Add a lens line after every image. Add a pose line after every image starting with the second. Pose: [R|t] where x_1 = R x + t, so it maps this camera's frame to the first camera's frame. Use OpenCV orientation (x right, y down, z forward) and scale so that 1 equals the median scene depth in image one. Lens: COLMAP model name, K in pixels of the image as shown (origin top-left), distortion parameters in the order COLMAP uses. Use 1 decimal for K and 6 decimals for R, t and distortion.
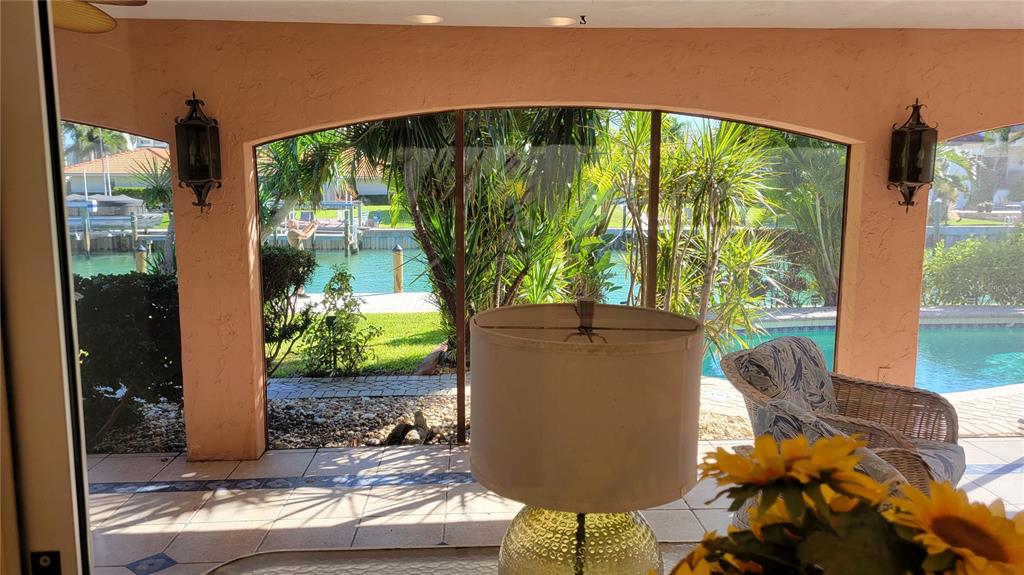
lens RADIAL K [[766.9, 0, 517.5], [0, 766.9, 289.3], [0, 0, 1]] dist [0.073272, -0.021718]
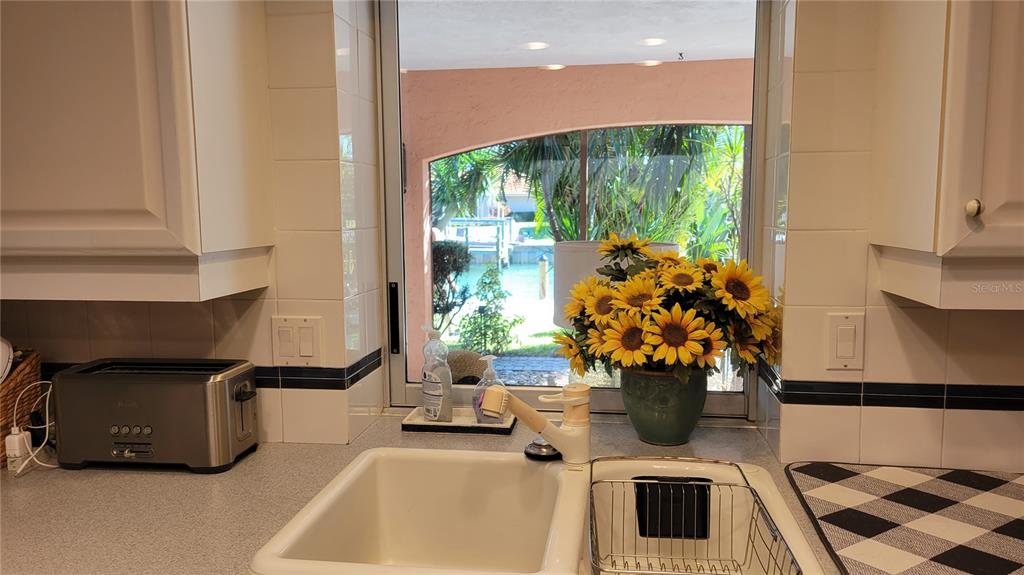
lens RADIAL K [[766.9, 0, 517.5], [0, 766.9, 289.3], [0, 0, 1]] dist [0.073272, -0.021718]
pose [[0.981437, 0.012039, -0.191409, 0.037661], [-0.016269, 0.999657, -0.020543, 0.034234], [0.191096, 0.023276, 0.981295, -0.153912]]
